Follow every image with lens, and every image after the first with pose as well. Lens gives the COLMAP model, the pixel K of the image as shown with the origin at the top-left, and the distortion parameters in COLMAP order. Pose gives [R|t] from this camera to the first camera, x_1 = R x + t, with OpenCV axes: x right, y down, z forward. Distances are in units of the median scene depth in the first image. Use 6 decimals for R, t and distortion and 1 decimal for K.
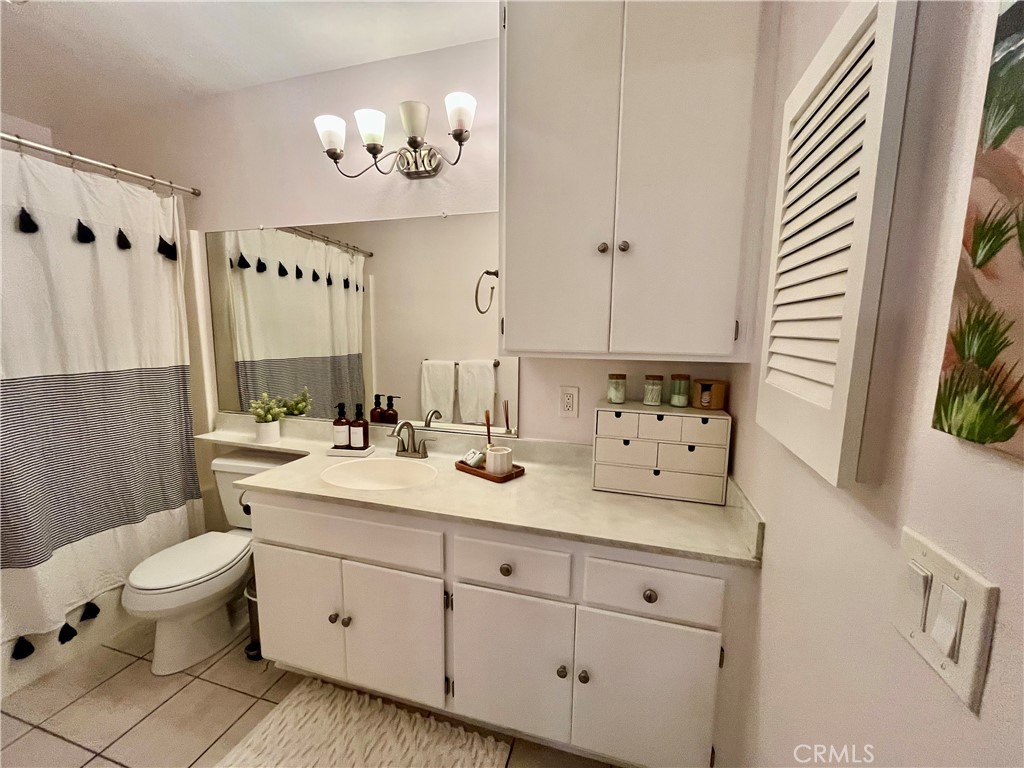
lens RADIAL K [[415.4, 0, 509.0], [0, 415.4, 383.3], [0, 0, 1]] dist [-0.002600, -0.000367]
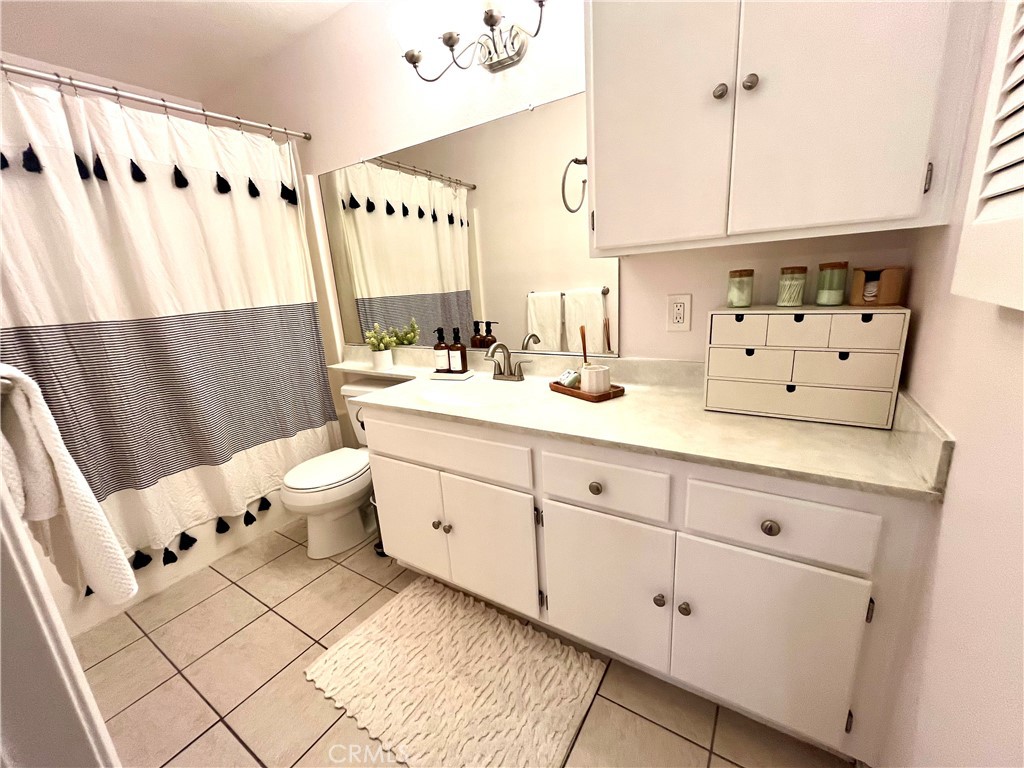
lens RADIAL K [[415.4, 0, 509.0], [0, 415.4, 383.3], [0, 0, 1]] dist [-0.002600, -0.000367]
pose [[0.958560, -0.001862, -0.284884, 0.054642], [0.037459, 0.992121, 0.119554, 0.077866], [0.282417, -0.125271, 0.951077, 0.076476]]
